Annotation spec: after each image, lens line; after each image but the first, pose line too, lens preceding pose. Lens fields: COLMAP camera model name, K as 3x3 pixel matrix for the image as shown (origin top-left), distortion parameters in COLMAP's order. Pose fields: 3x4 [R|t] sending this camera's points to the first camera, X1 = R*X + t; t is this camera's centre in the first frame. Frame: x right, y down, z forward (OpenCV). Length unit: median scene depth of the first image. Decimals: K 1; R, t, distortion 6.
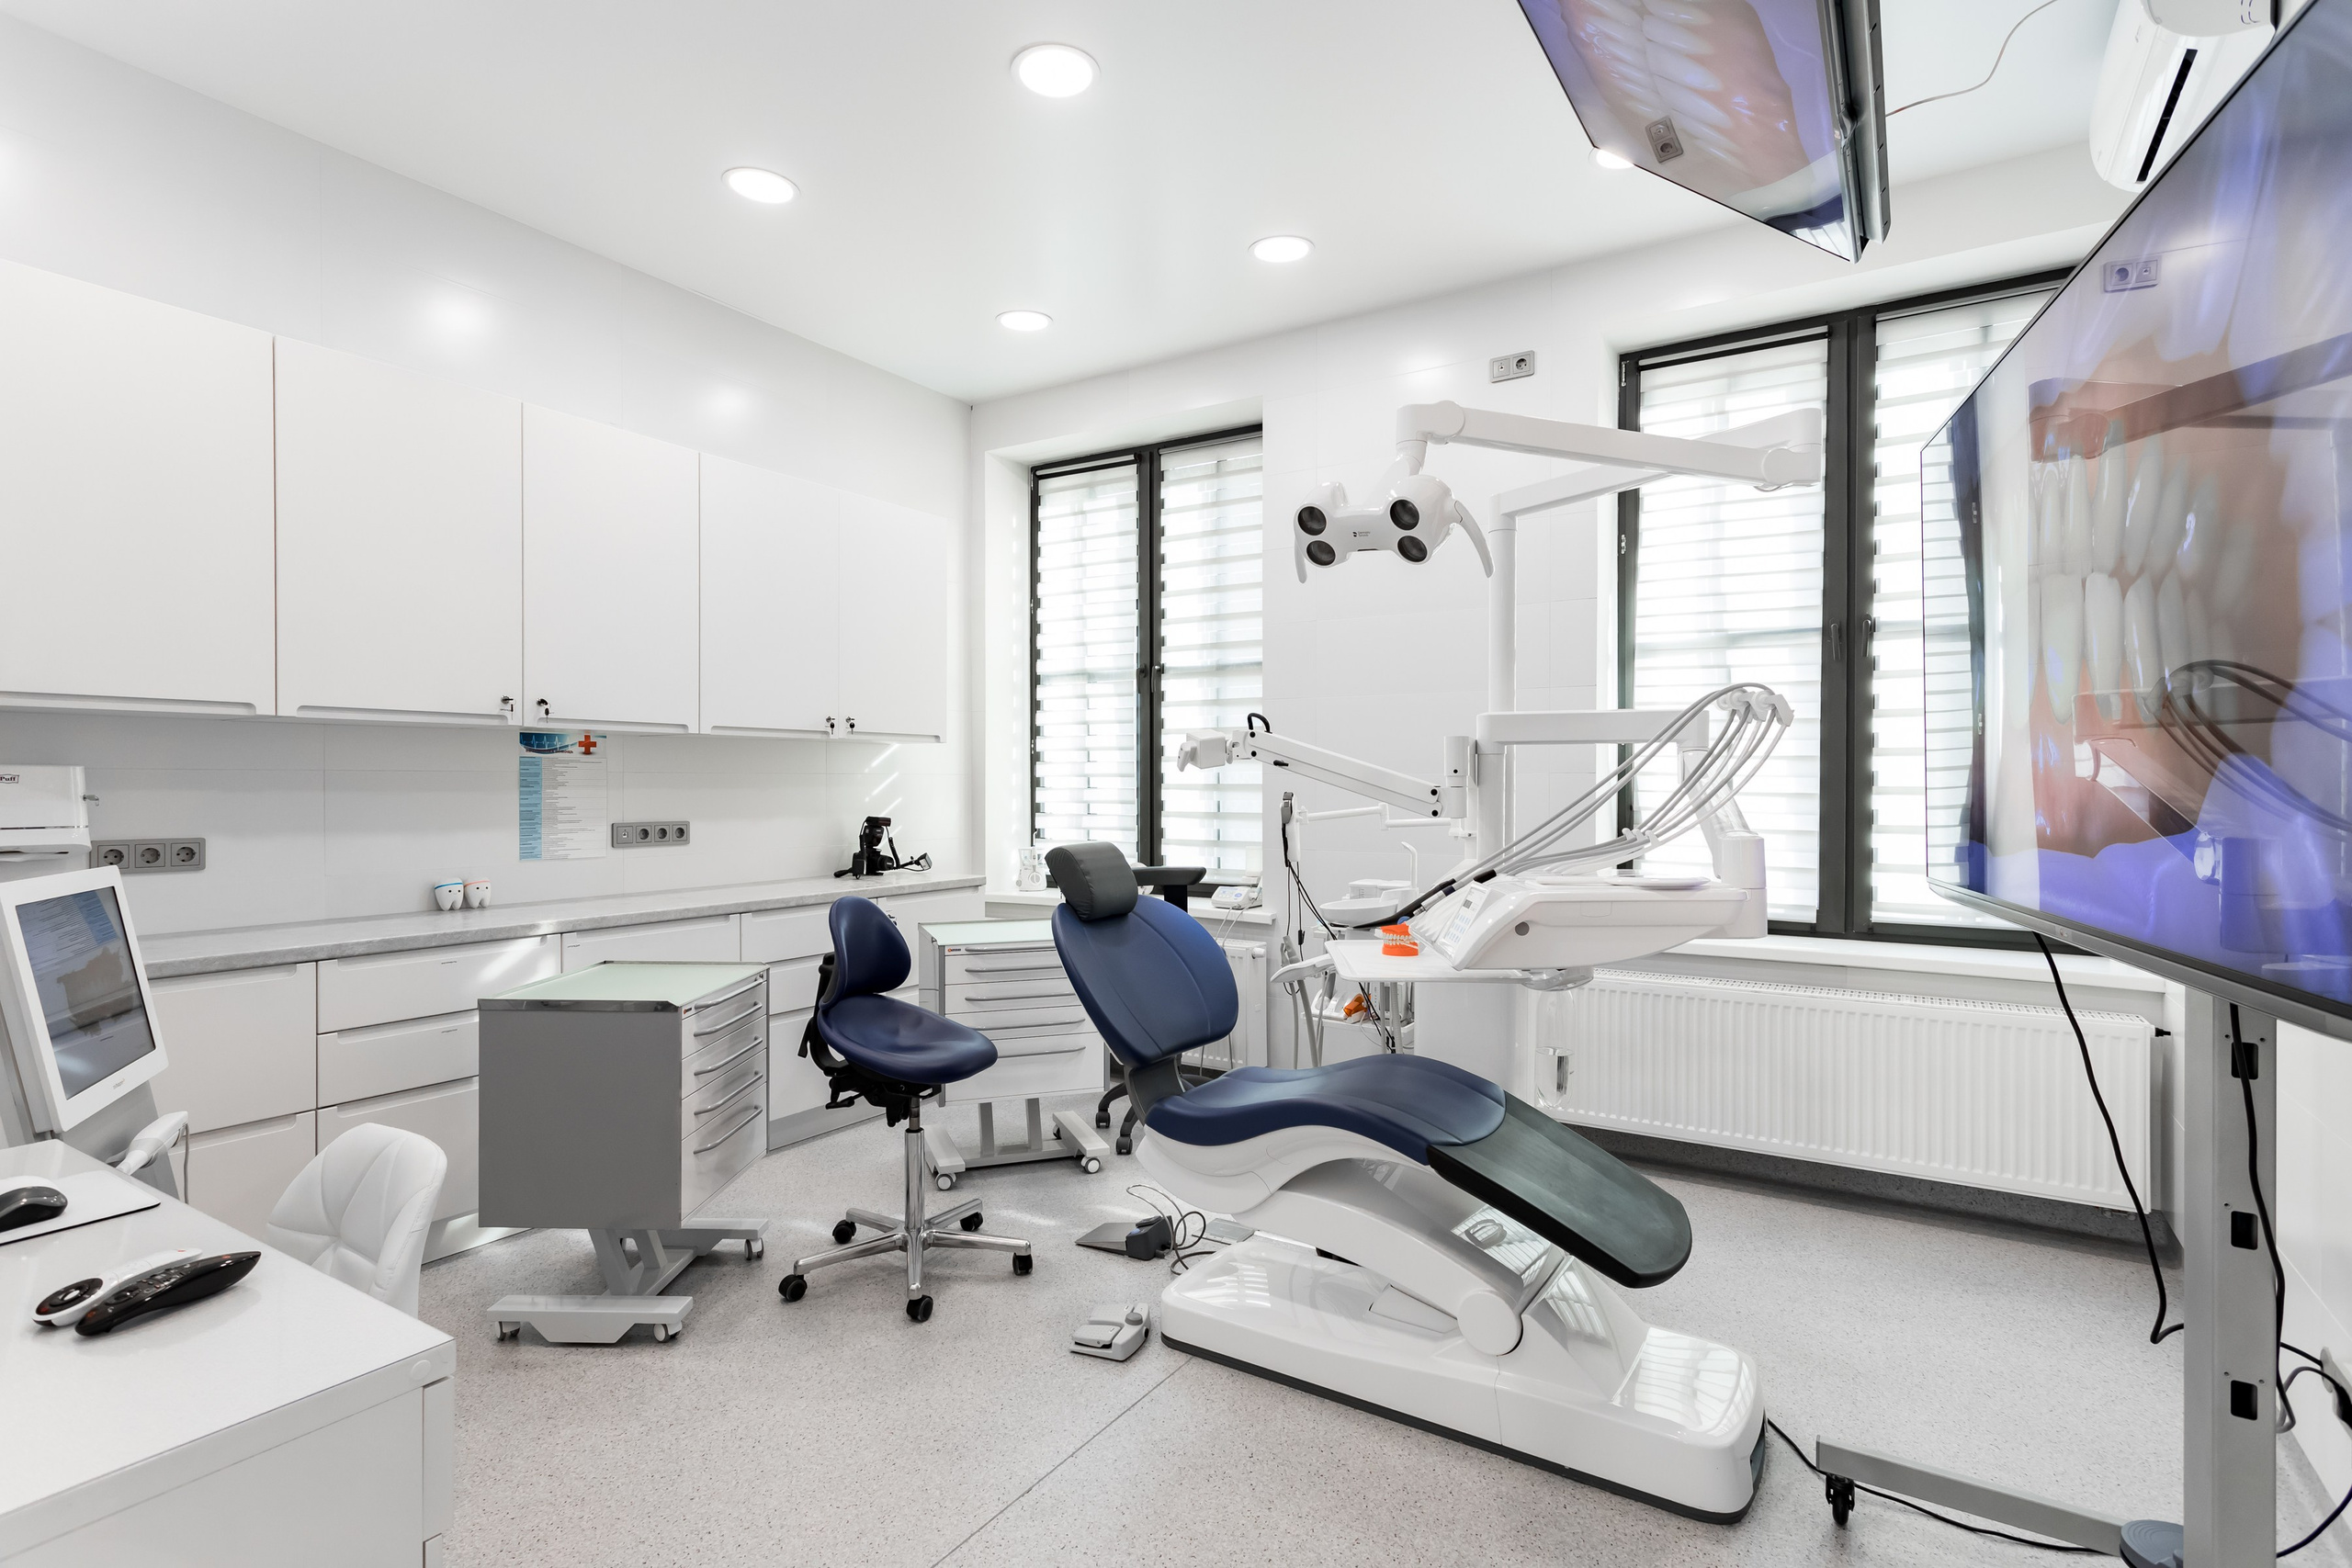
lens RADIAL K [[1160.2, 0, 1170.9], [0, 1160.2, 783.0], [0, 0, 1]] dist [0.002272, -0.001266]
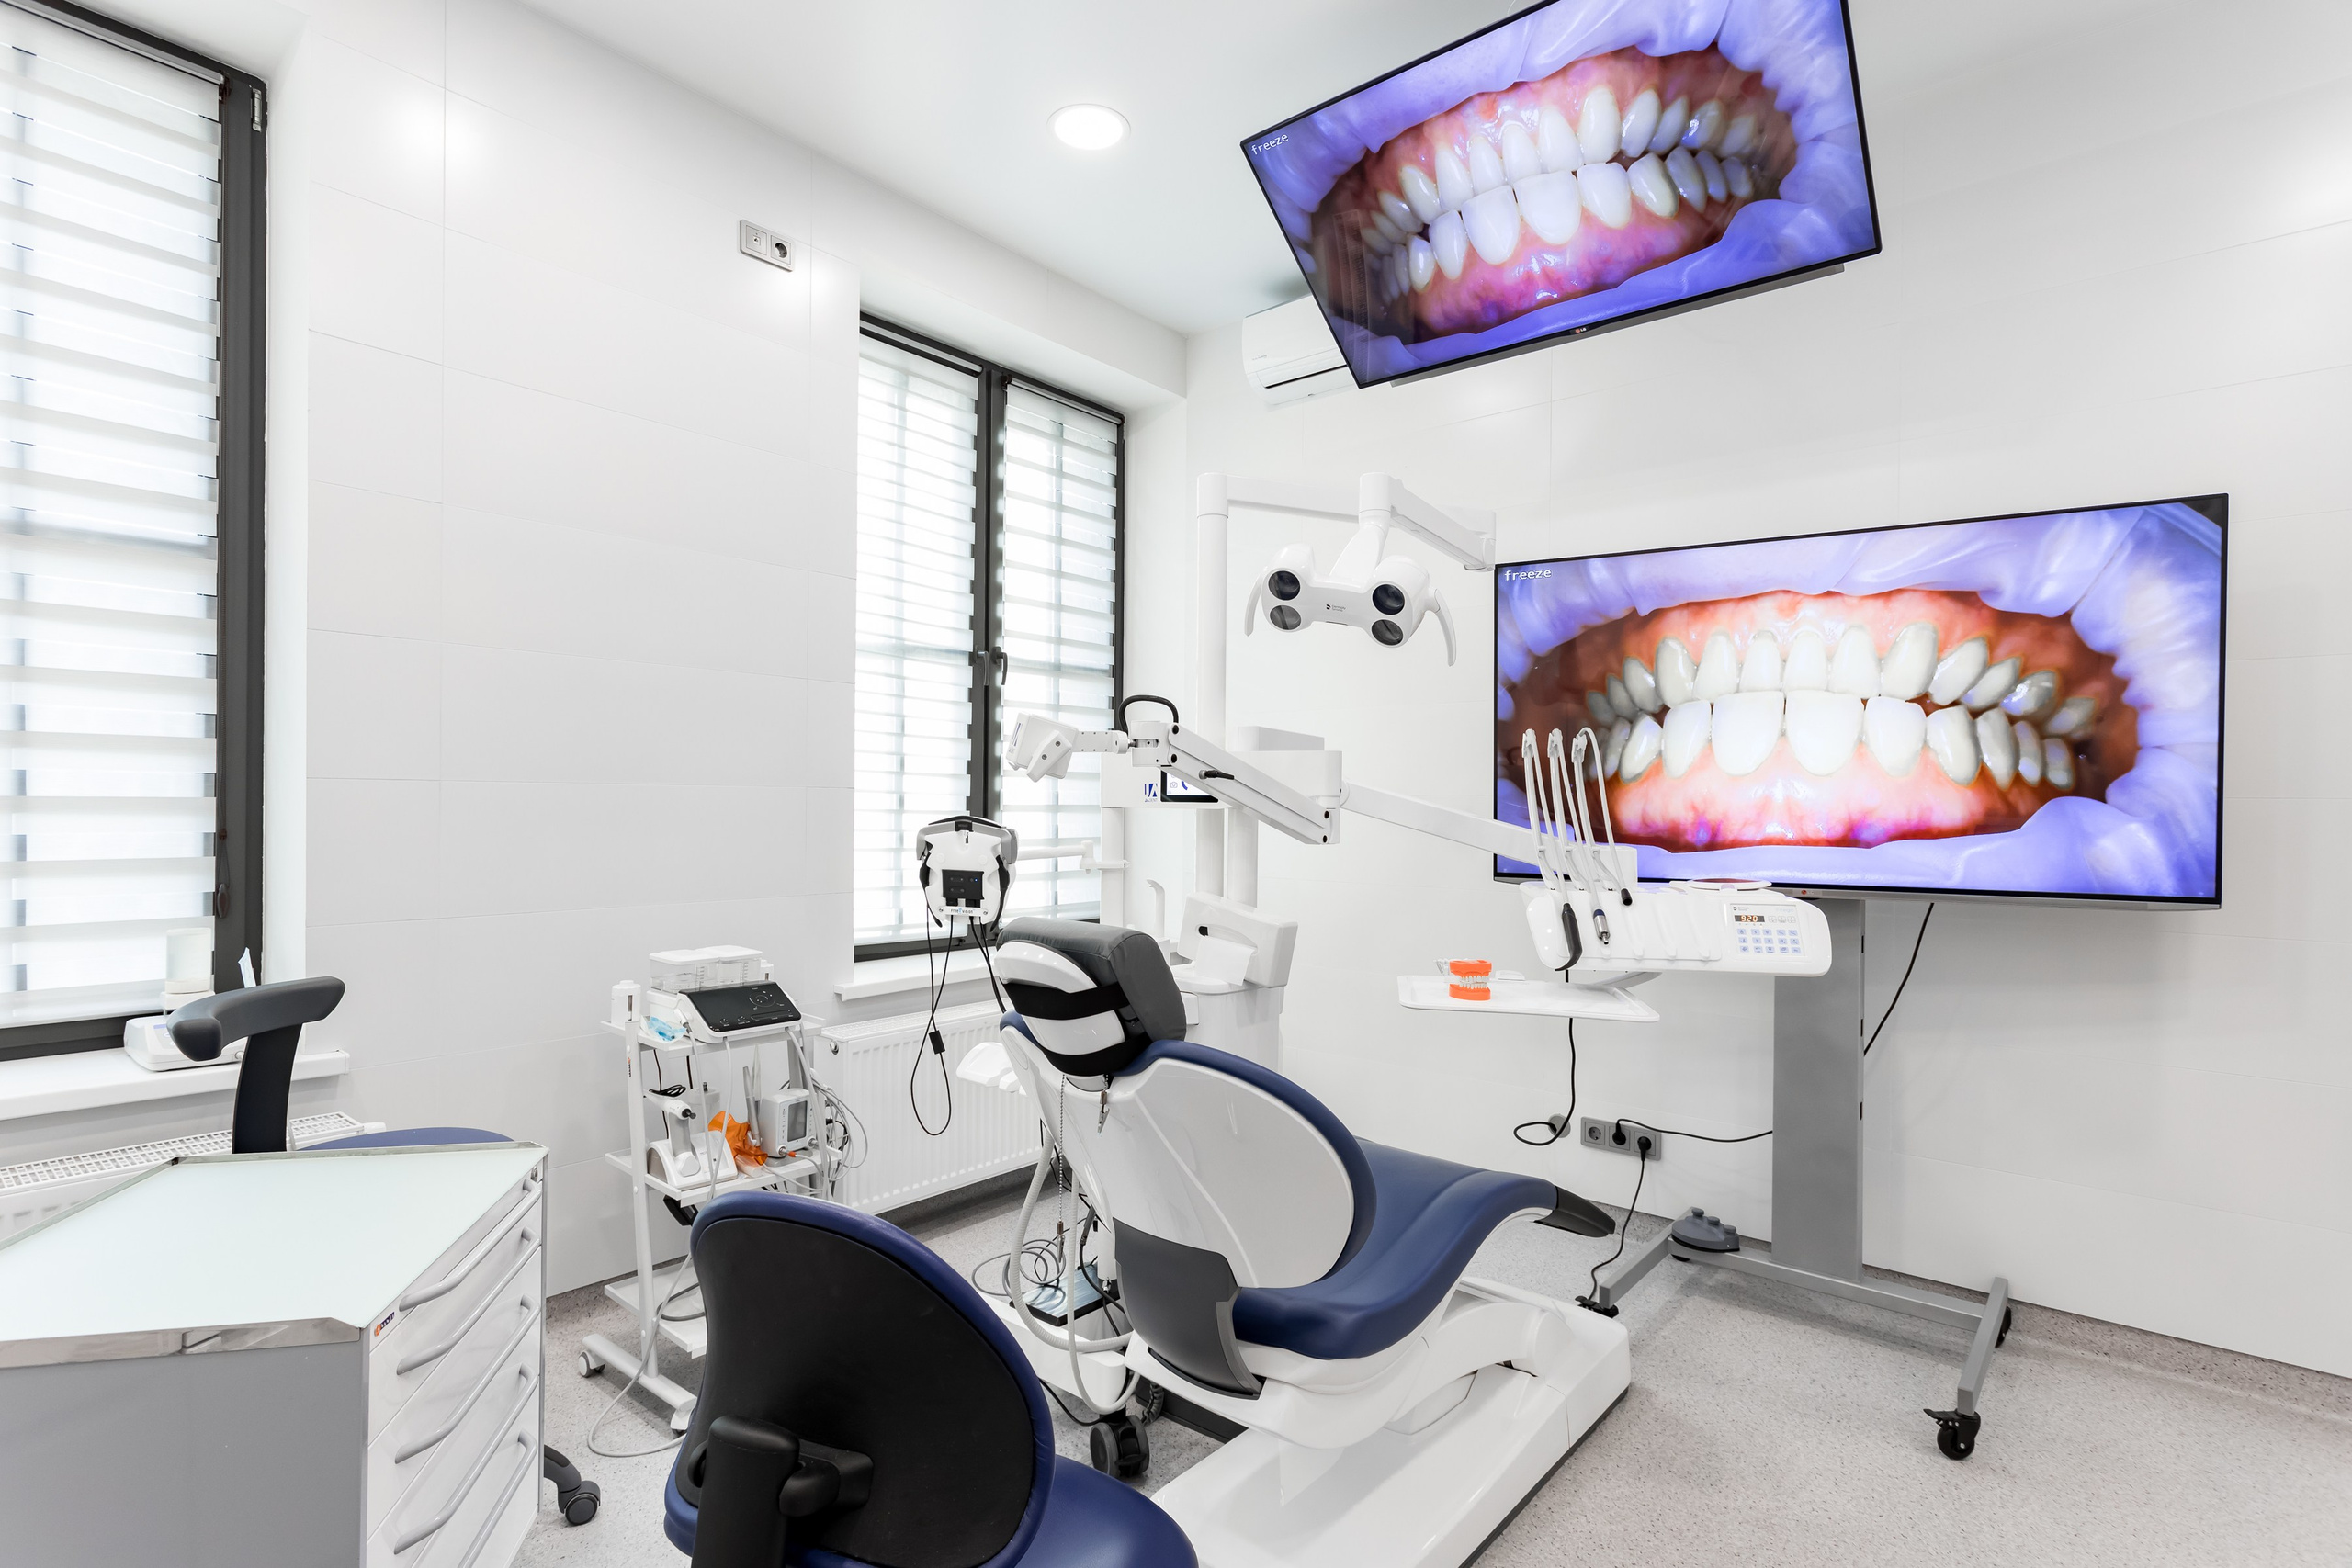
lens RADIAL K [[1160.2, 0, 1130.4], [0, 1160.2, 804.7], [0, 0, 1]] dist [0.002272, -0.001266]
pose [[0.137127, -0.001010, 0.990553, -0.453774], [-0.007290, 0.999971, 0.002029, -0.000271], [-0.990527, -0.007500, 0.137116, 0.714668]]
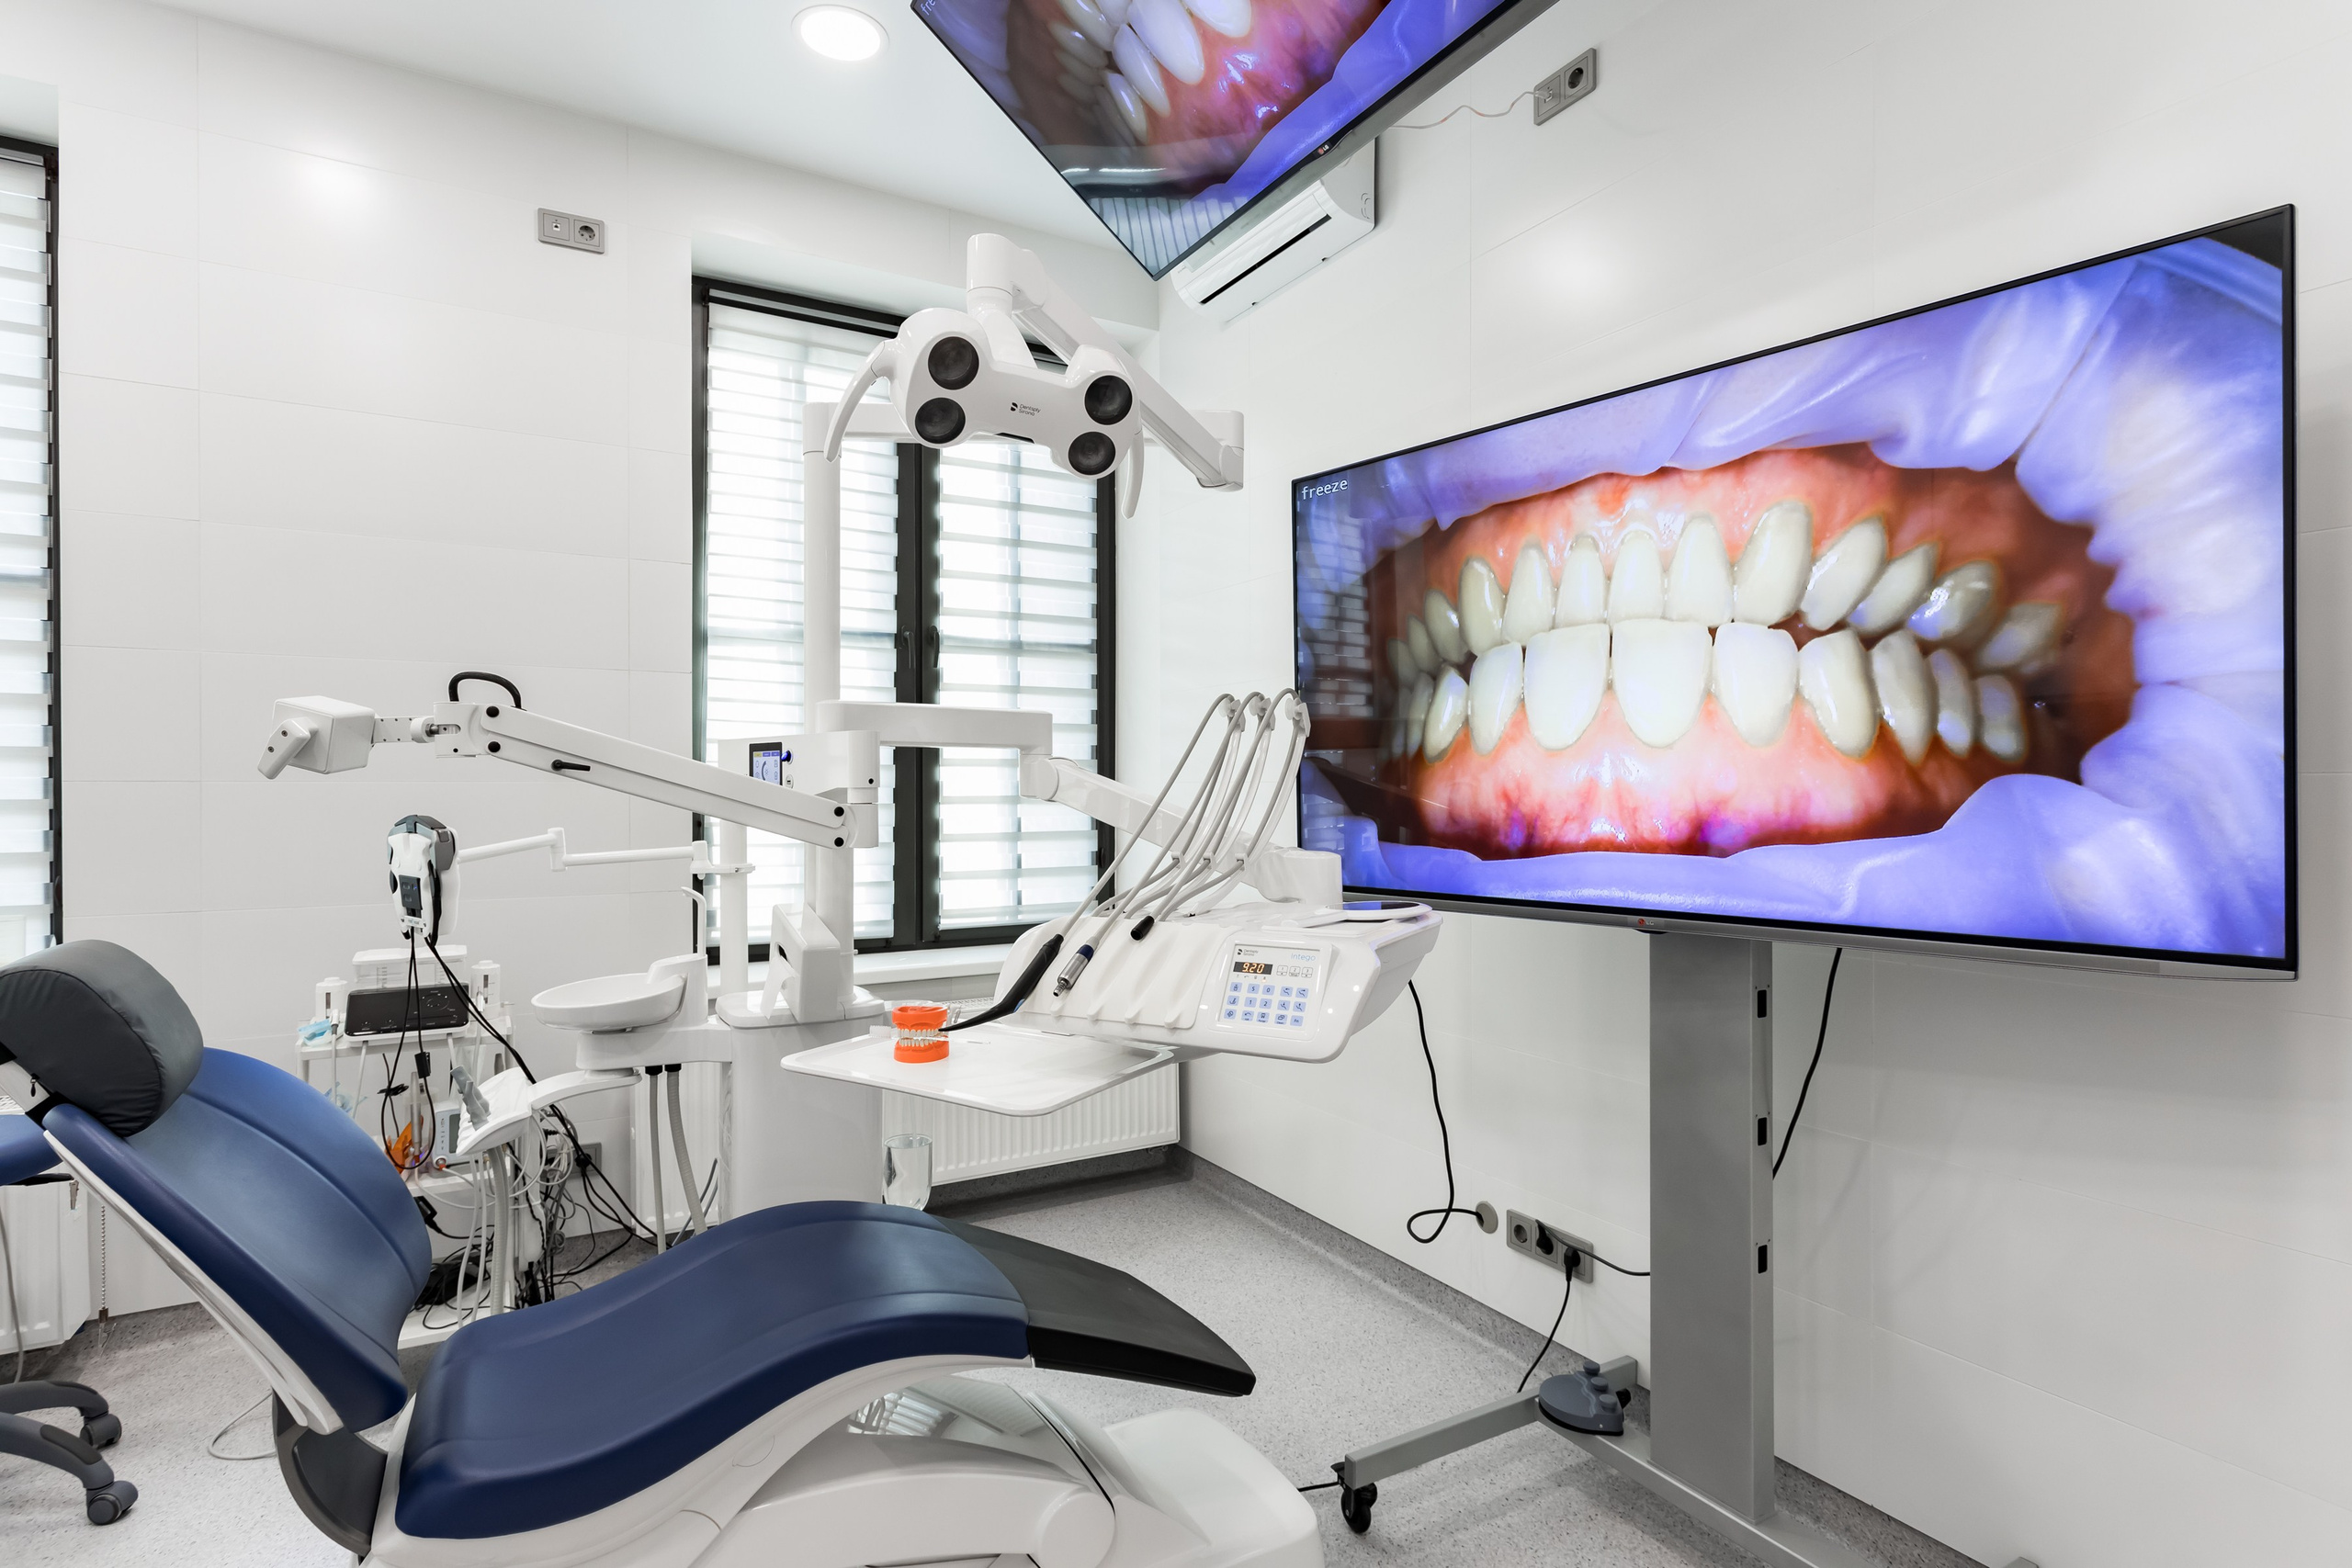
lens RADIAL K [[1160.2, 0, 1160.6], [0, 1160.2, 788.1], [0, 0, 1]] dist [0.002272, -0.001266]
pose [[0.462710, -0.002190, 0.886507, -0.205071], [0.003849, 0.999992, 0.000461, -0.003878], [-0.886501, 0.003199, 0.462715, 0.357139]]
